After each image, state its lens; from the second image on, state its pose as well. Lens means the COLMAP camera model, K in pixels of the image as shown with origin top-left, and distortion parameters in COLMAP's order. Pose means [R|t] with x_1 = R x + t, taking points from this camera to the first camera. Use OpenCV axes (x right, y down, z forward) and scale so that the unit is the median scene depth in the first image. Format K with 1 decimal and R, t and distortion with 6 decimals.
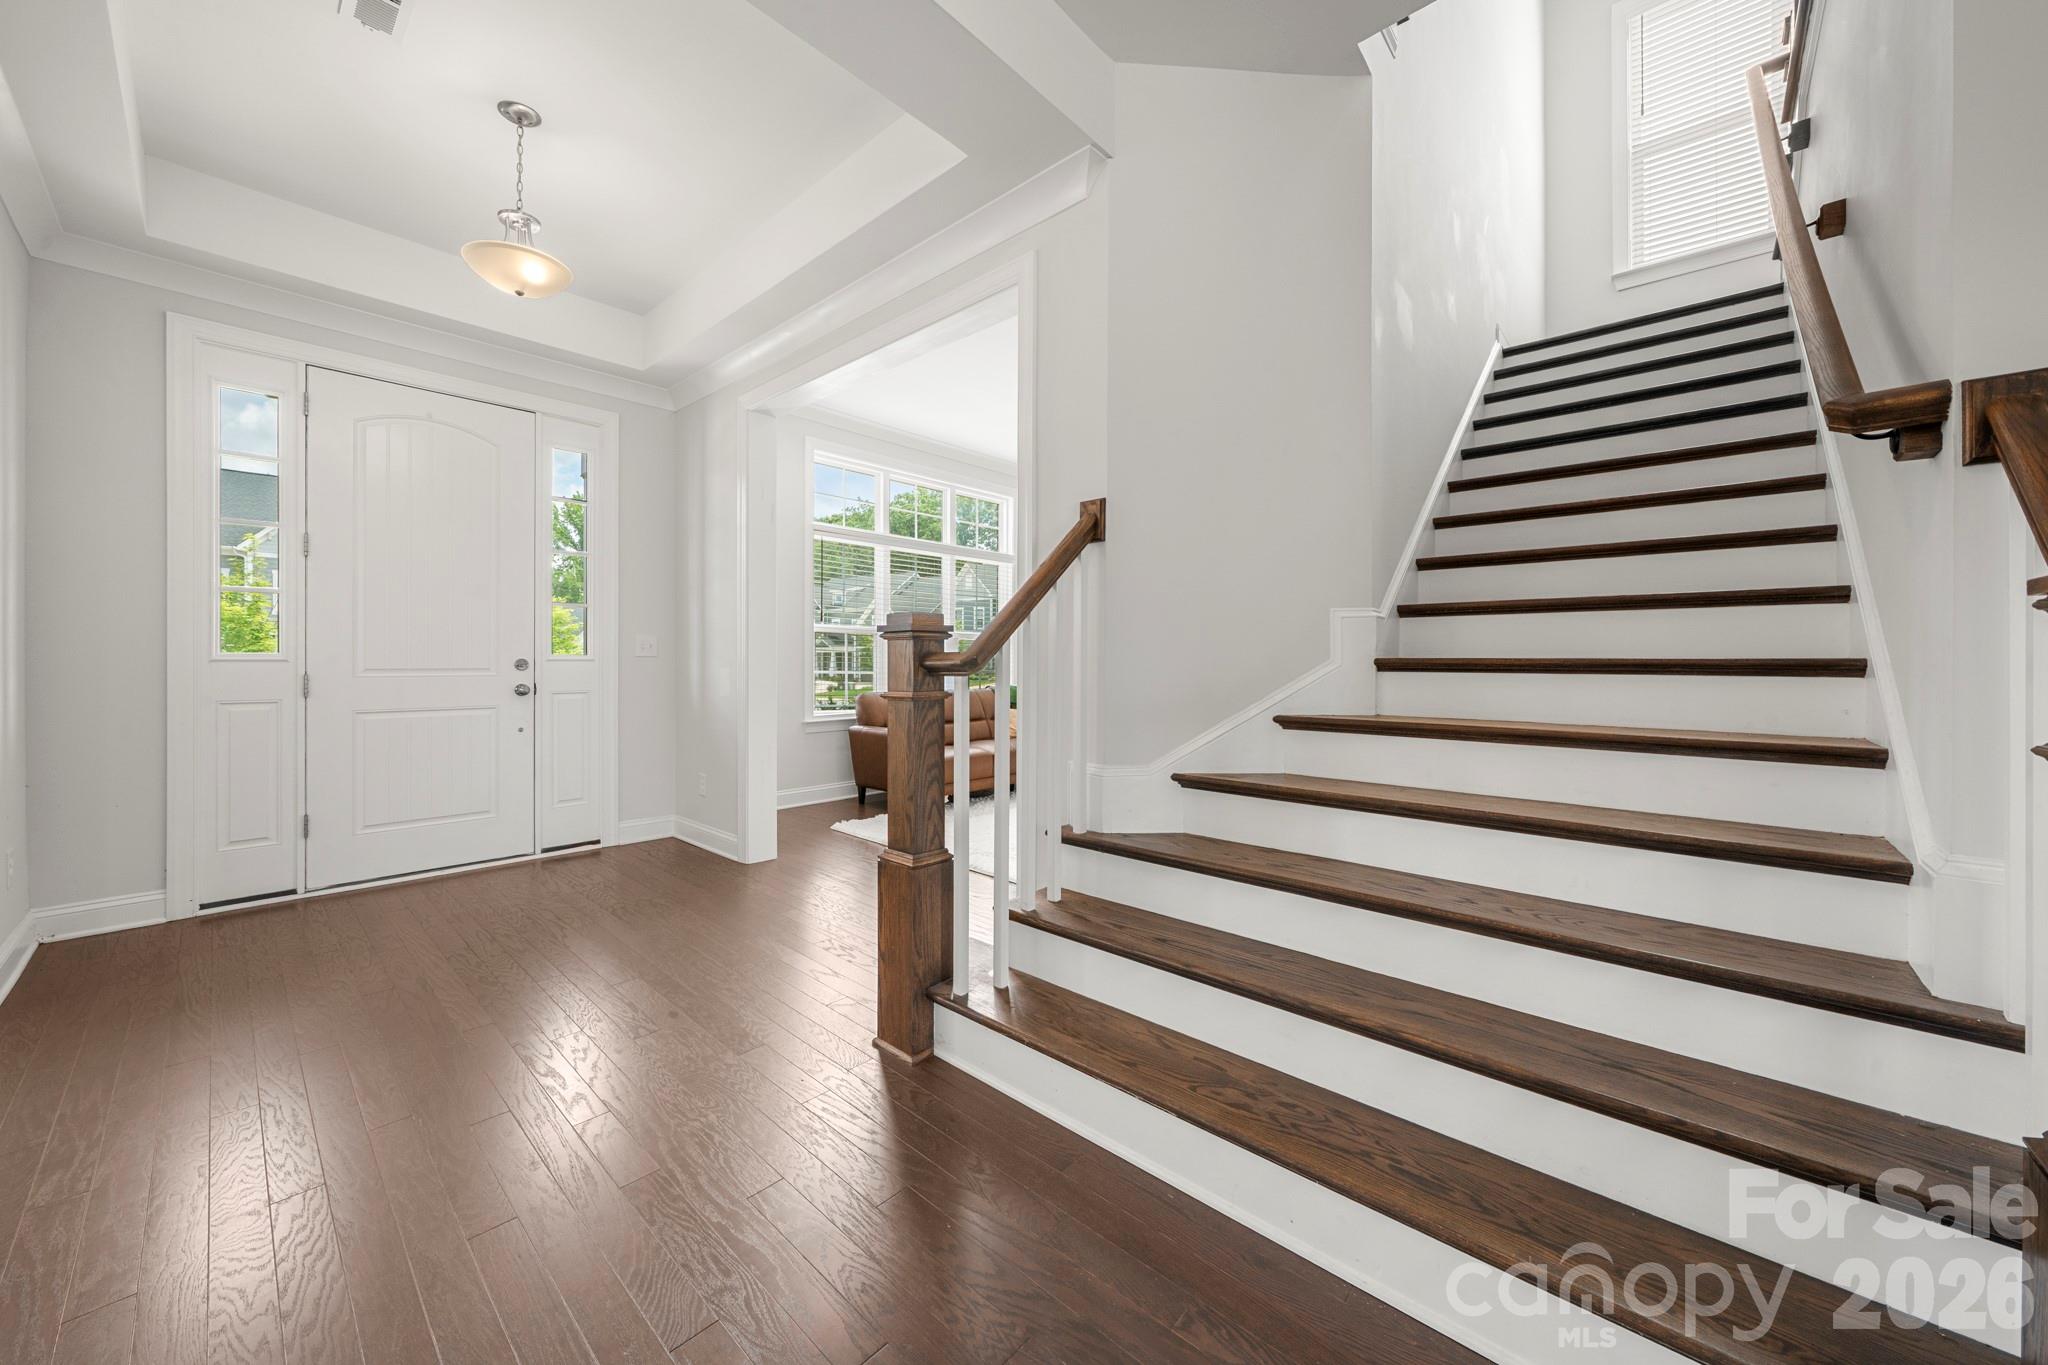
lens RADIAL K [[736.0, 0, 1021.3], [0, 736.0, 663.4], [0, 0, 1]] dist [-0.000608, -0.000062]
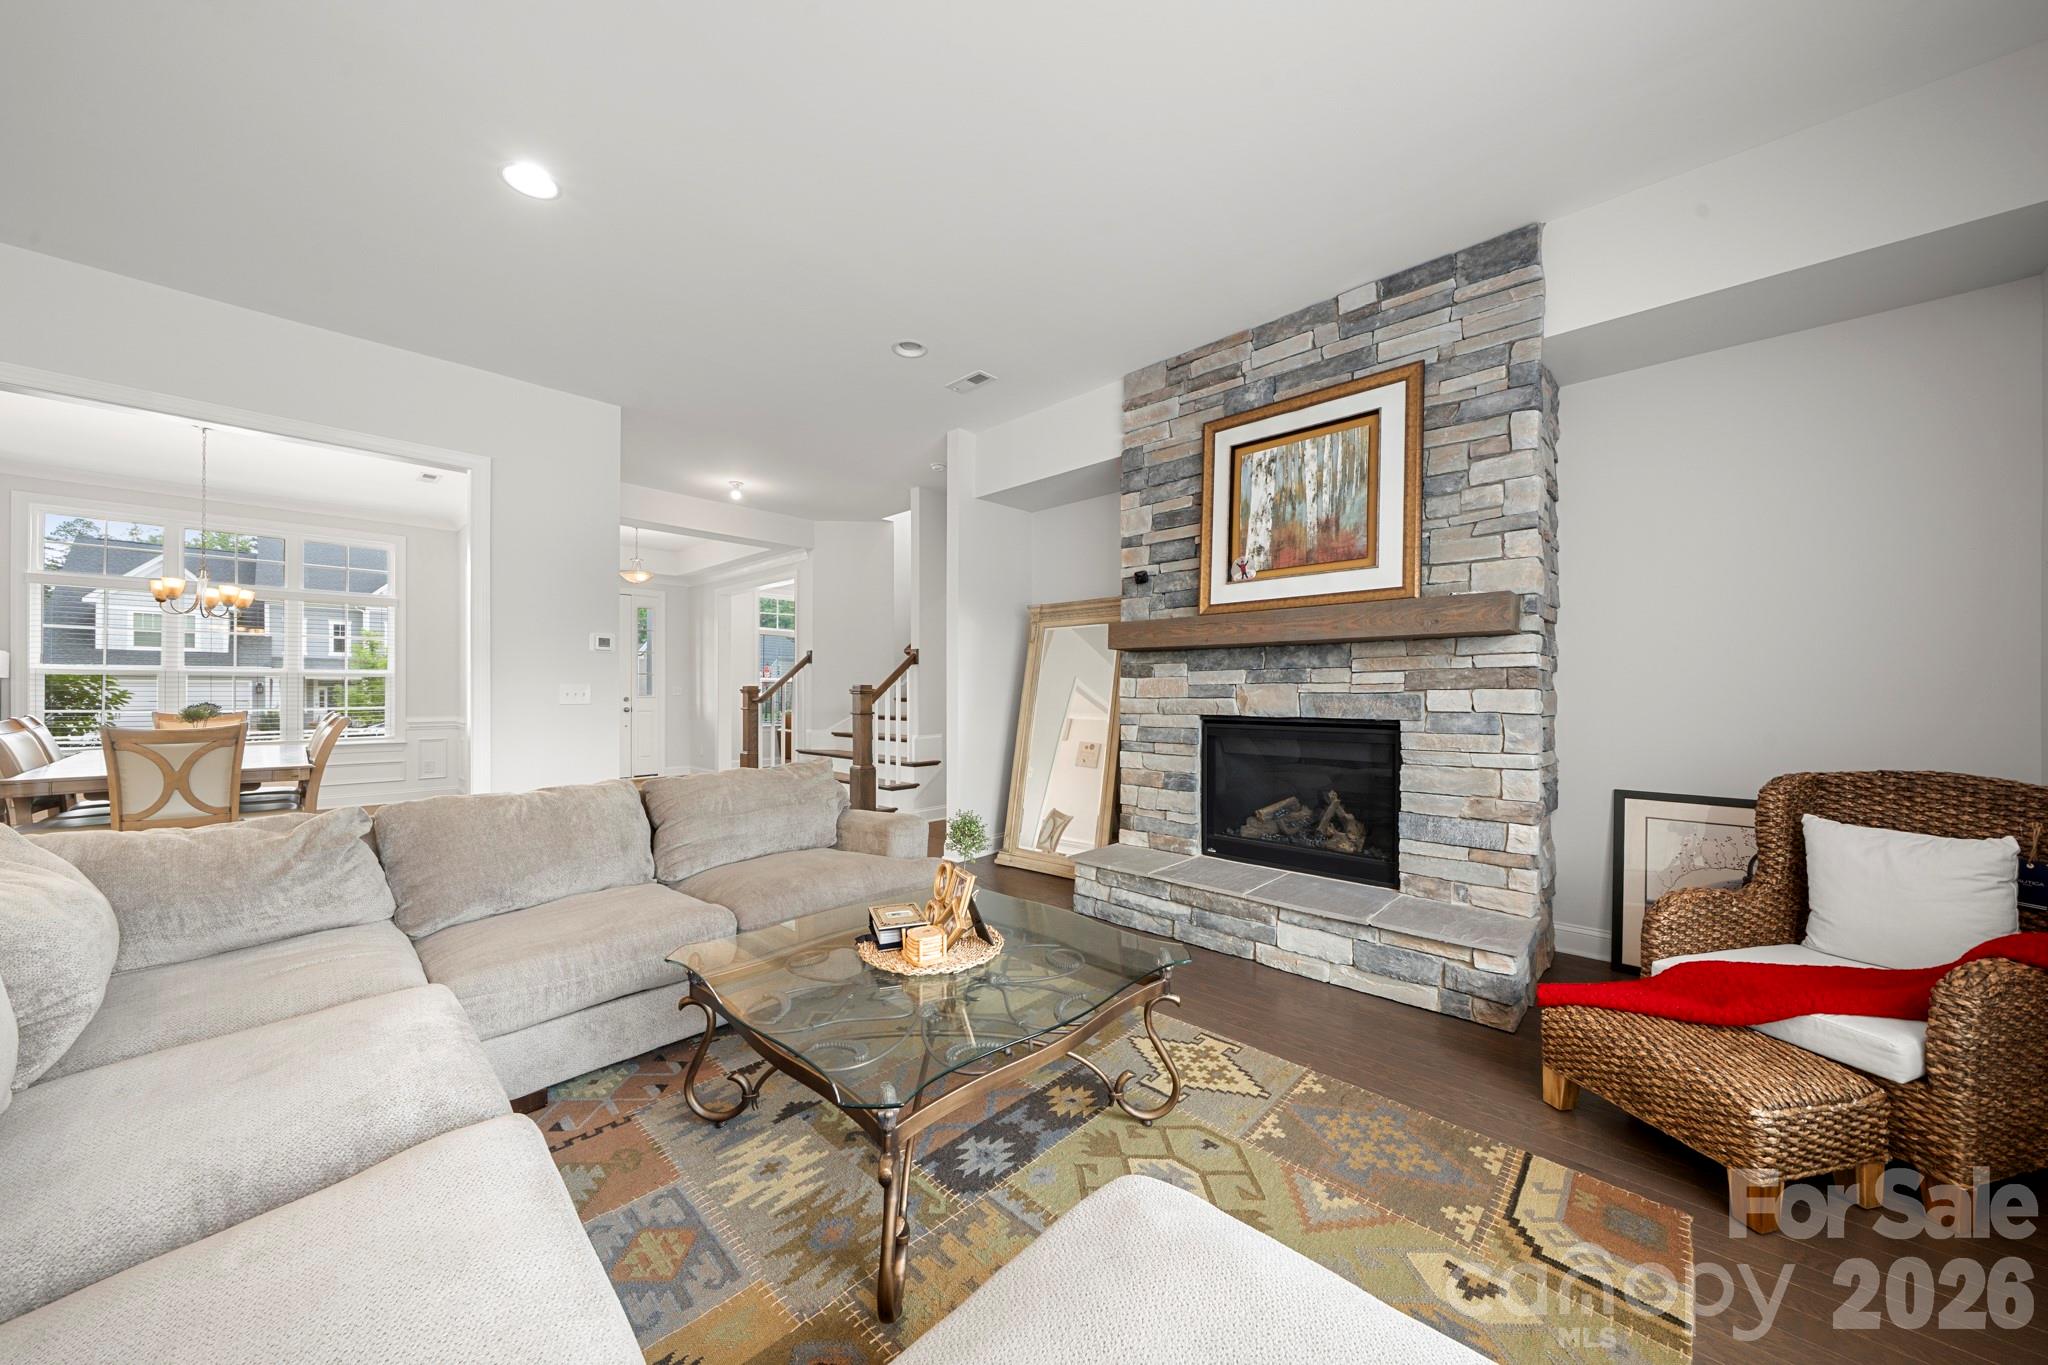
lens RADIAL K [[699.3, 0, 1023.7], [0, 699.3, 689.9], [0, 0, 1]] dist [-0.001916, -0.000136]
pose [[0.999855, -0.003783, -0.016587, 1.089295], [0.003750, 0.999991, -0.001998, -0.031575], [0.016594, 0.001936, 0.999860, -2.086809]]
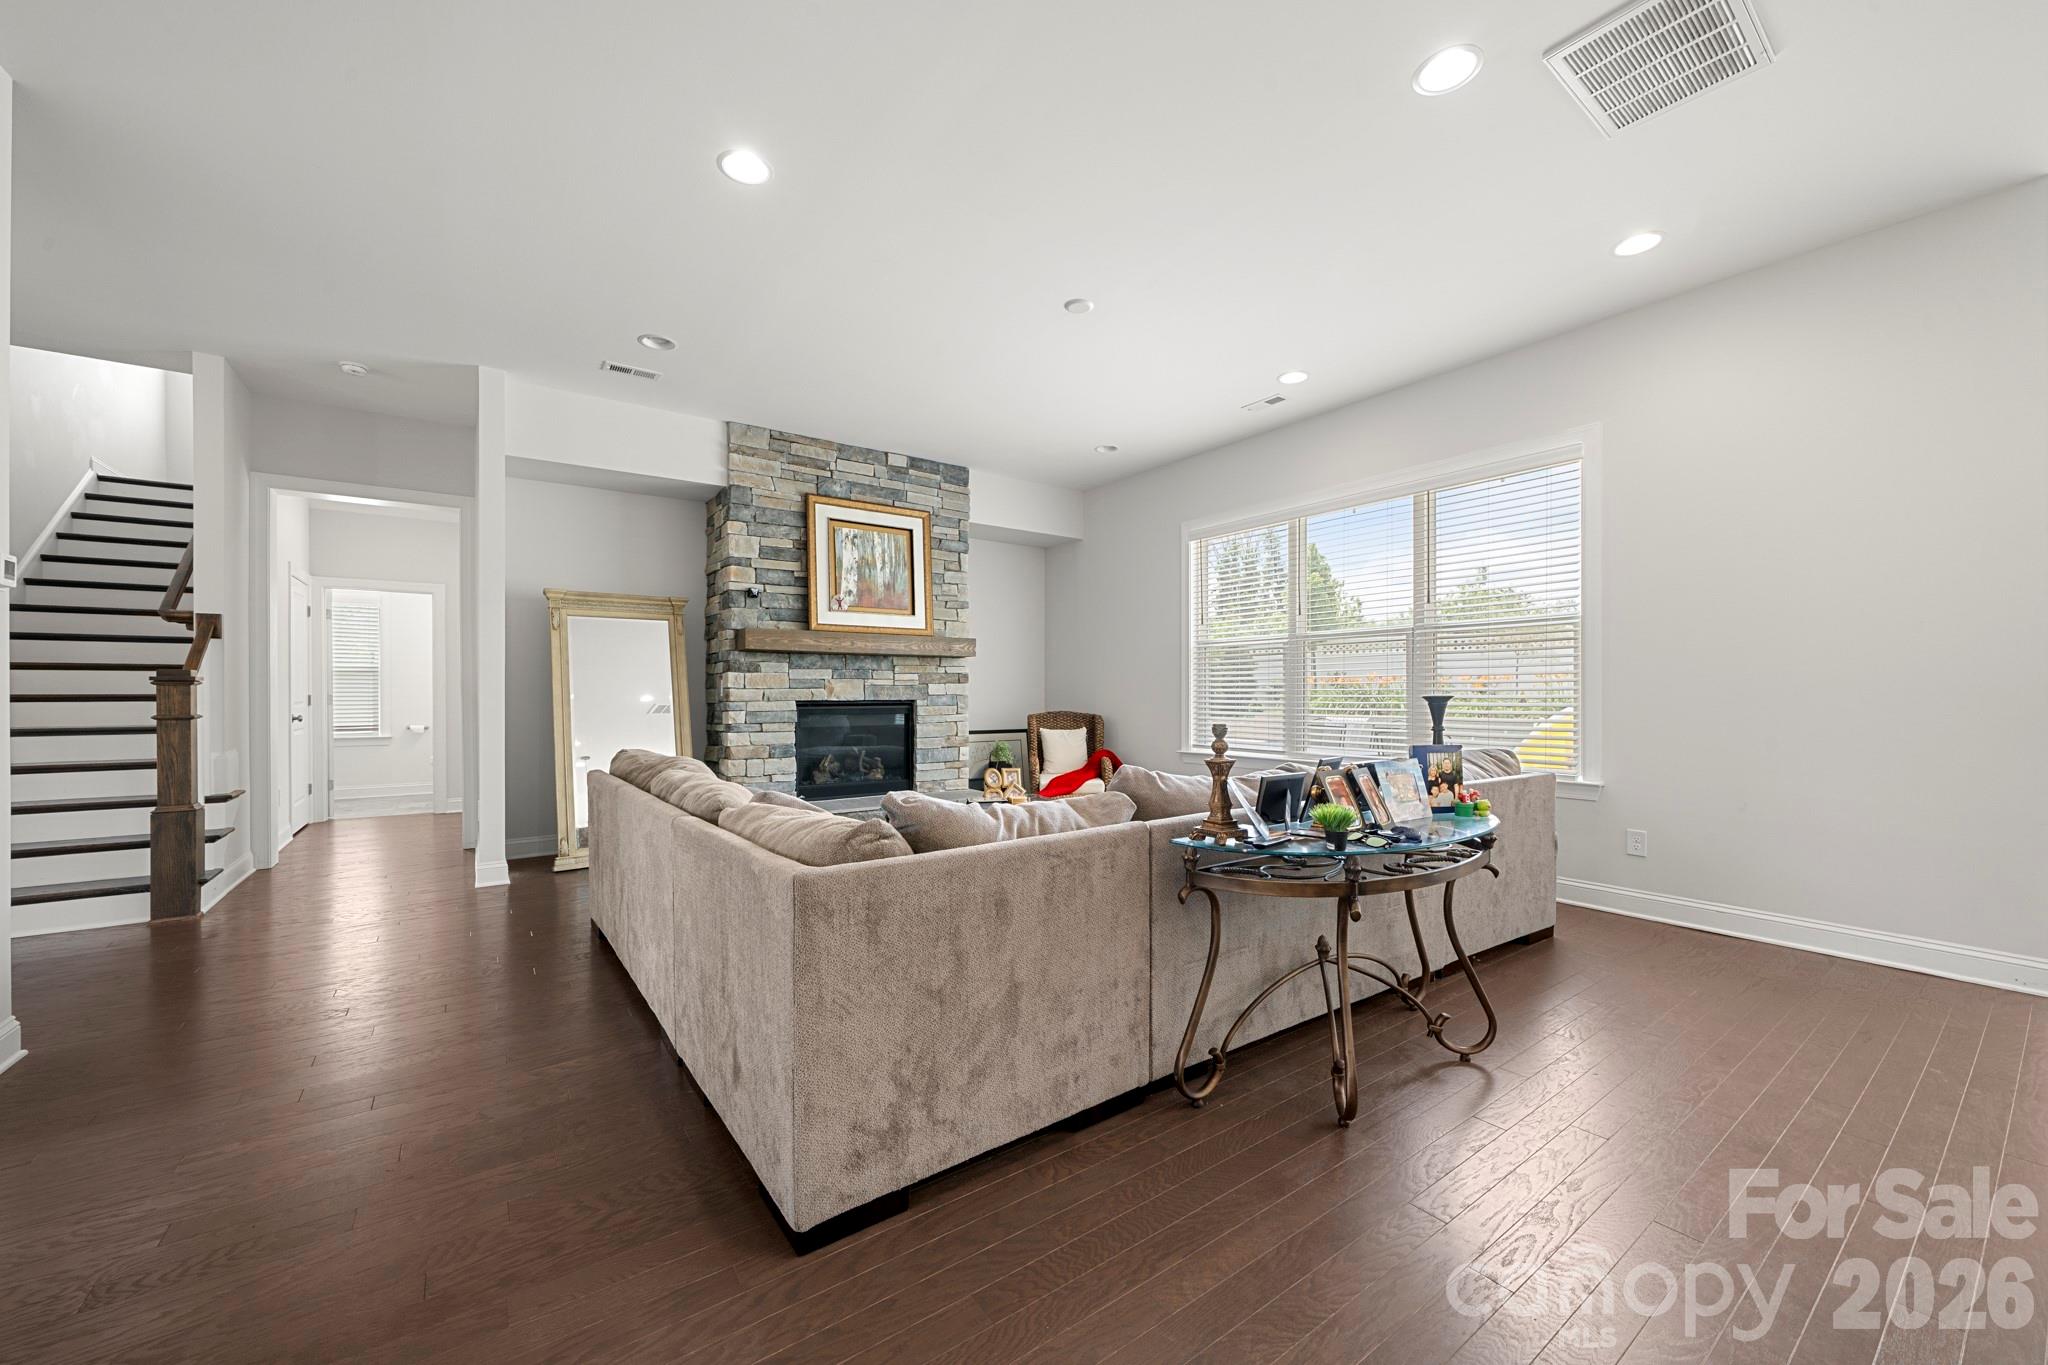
lens RADIAL K [[771.2, 0, 1022.3], [0, 771.2, 691.9], [0, 0, 1]] dist [-0.001862, -0.000394]
pose [[0.213035, -0.004182, 0.977036, -0.673215], [0.002348, 0.999990, 0.003768, -0.012873], [-0.977042, 0.001491, 0.213043, -1.713250]]
